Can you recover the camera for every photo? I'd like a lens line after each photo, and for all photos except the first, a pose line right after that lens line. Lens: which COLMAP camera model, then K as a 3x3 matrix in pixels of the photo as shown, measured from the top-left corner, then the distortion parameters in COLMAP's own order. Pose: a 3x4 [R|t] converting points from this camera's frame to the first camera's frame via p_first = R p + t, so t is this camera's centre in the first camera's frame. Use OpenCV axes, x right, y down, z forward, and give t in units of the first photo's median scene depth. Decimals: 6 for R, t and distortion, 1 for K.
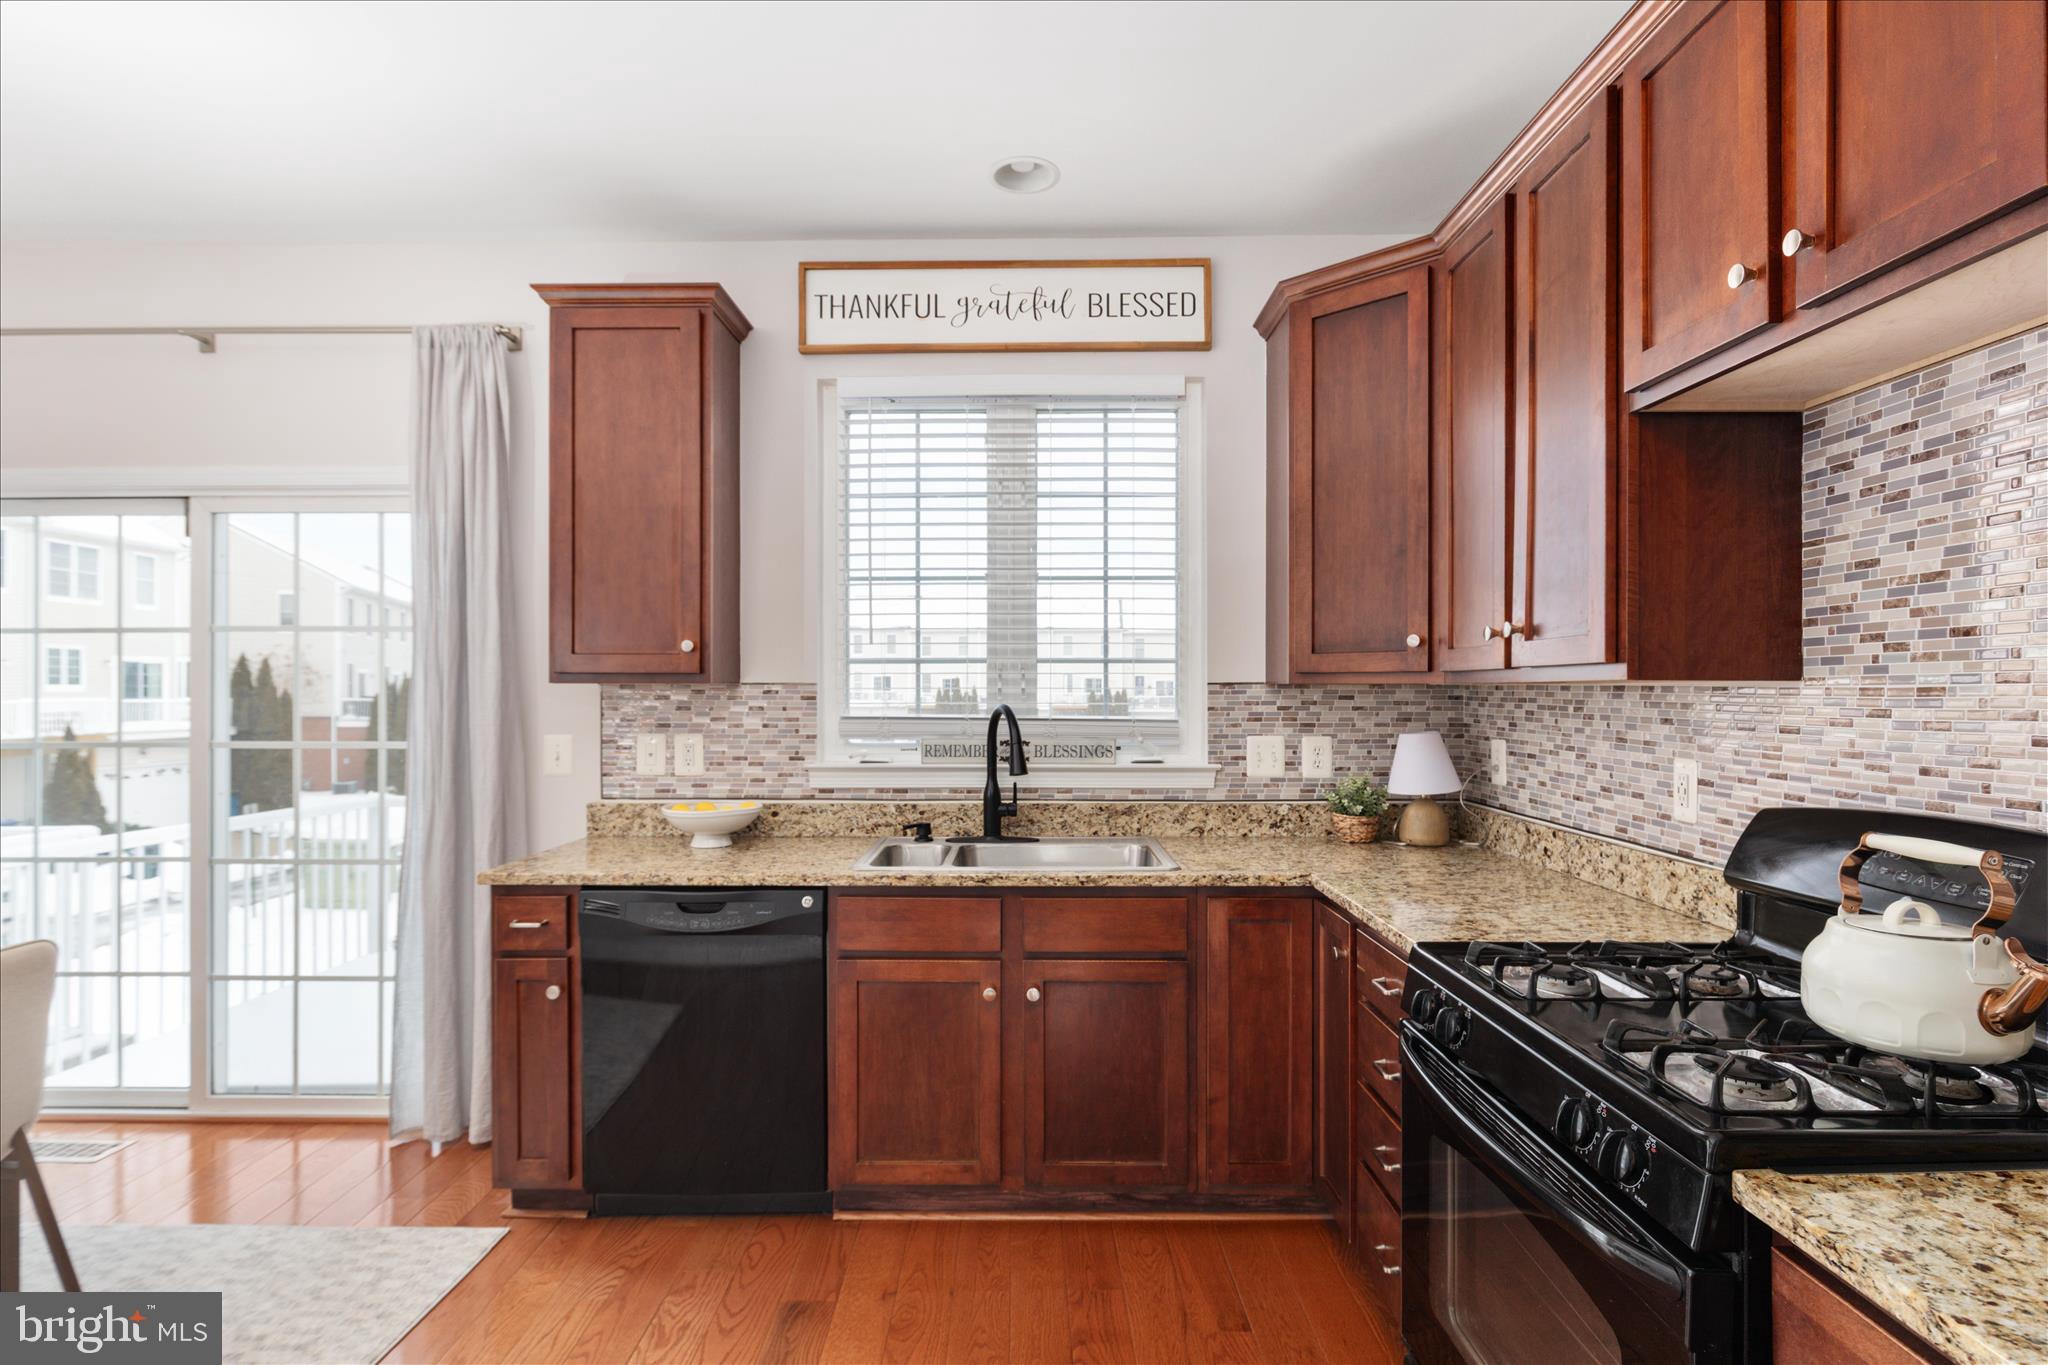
lens RADIAL K [[1015.1, 0, 1018.5], [0, 1015.1, 686.6], [0, 0, 1]] dist [0.000082, -0.000589]
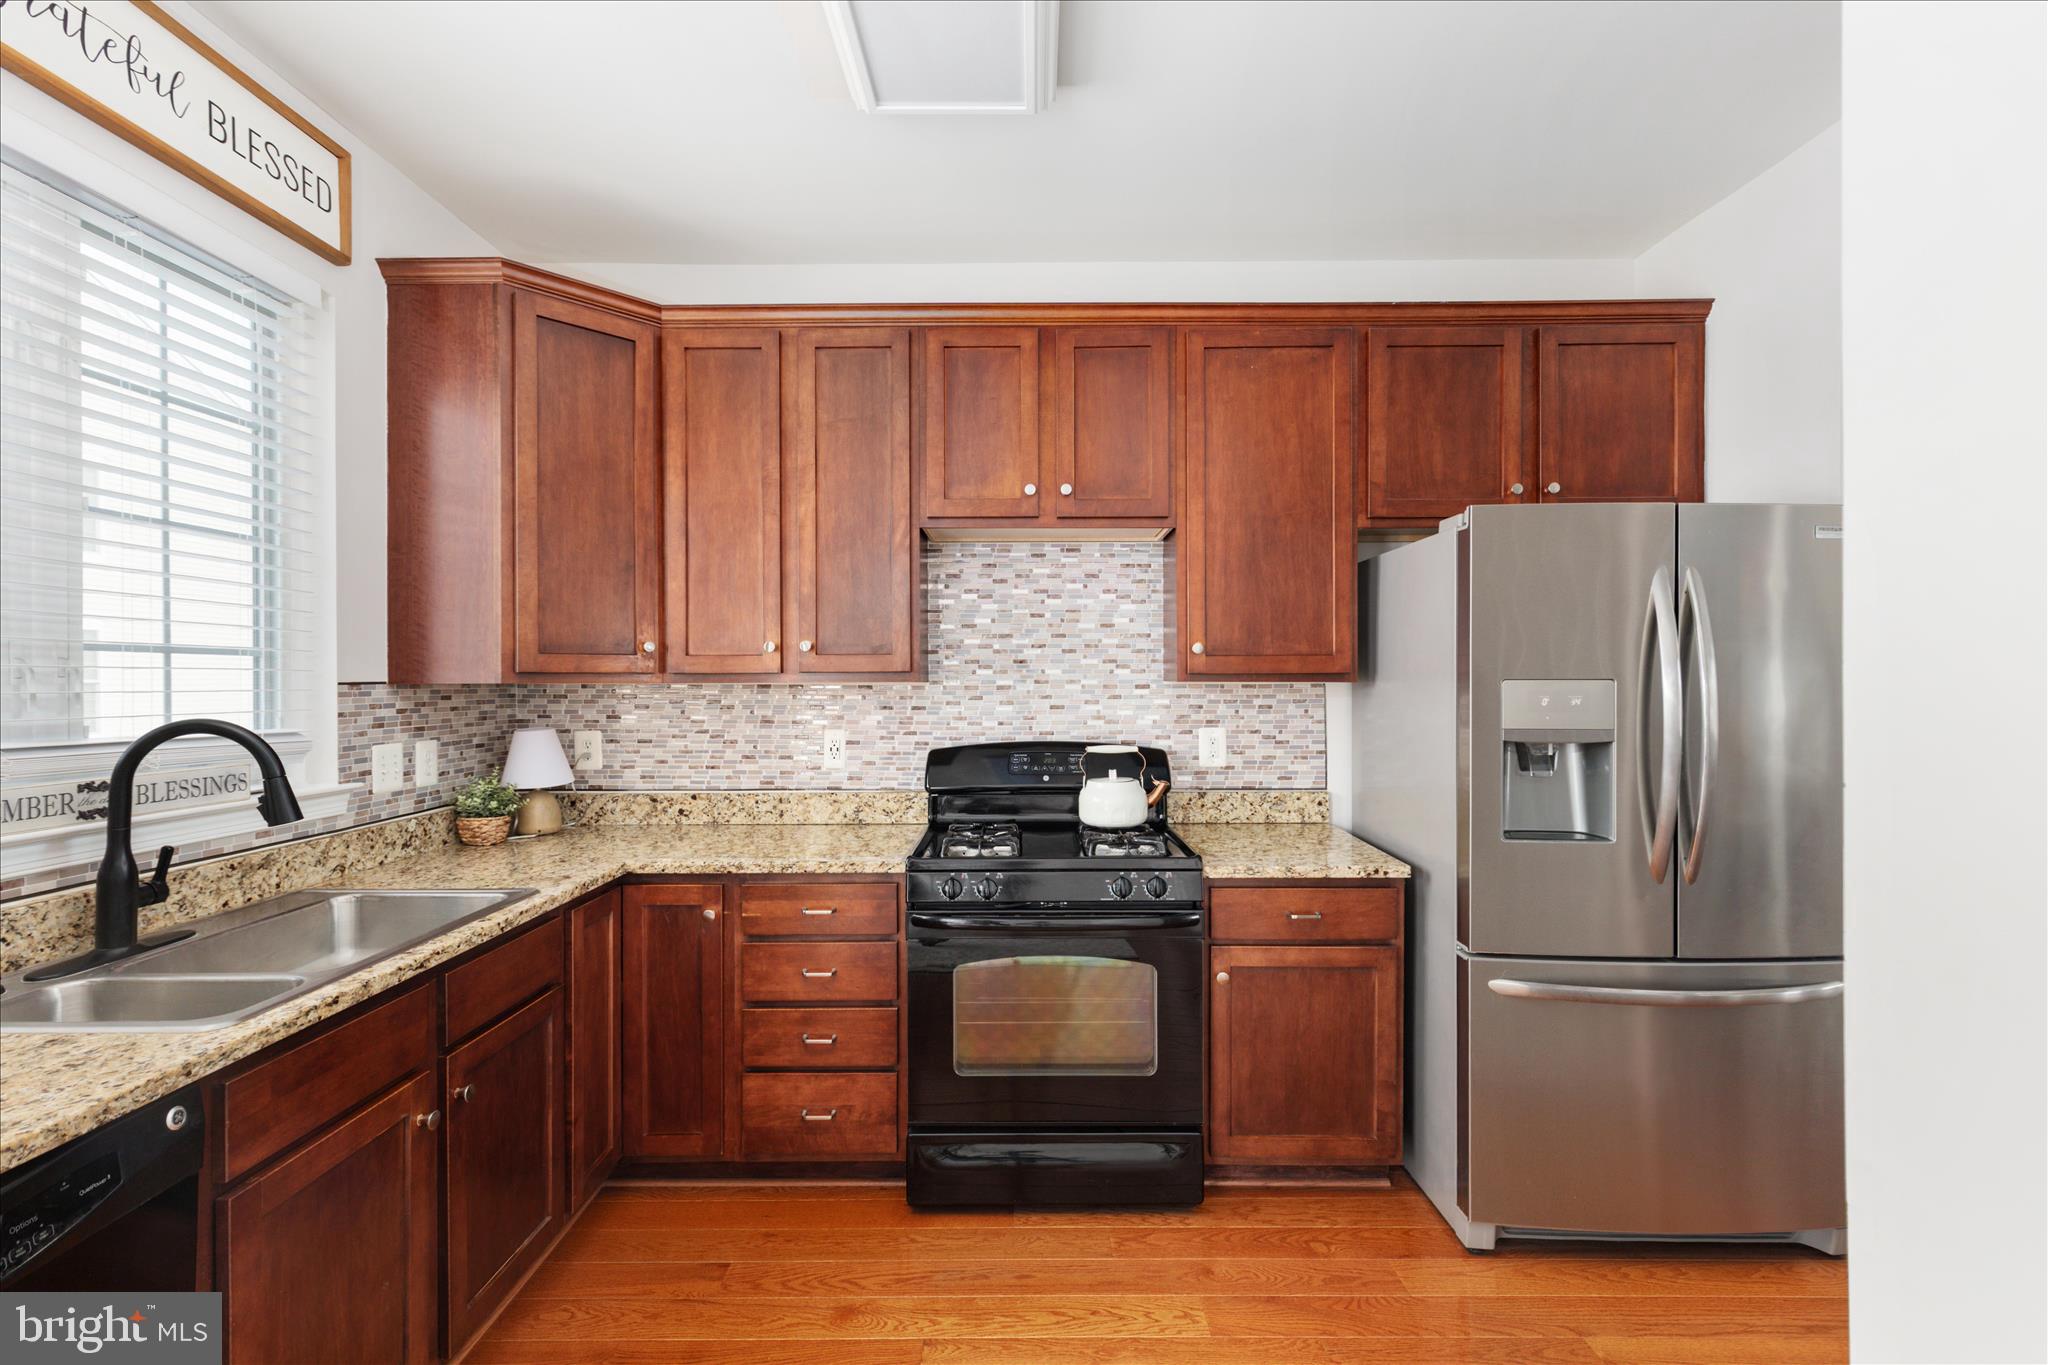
lens RADIAL K [[919.0, 0, 1024.0], [0, 919.0, 682.5], [0, 0, 1]] dist [0.002094, -0.000598]
pose [[-0.010252, -0.002007, 0.999945, -0.544540], [0.000735, 0.999998, 0.002015, -0.004734], [-0.999947, 0.000755, -0.010250, 0.472404]]
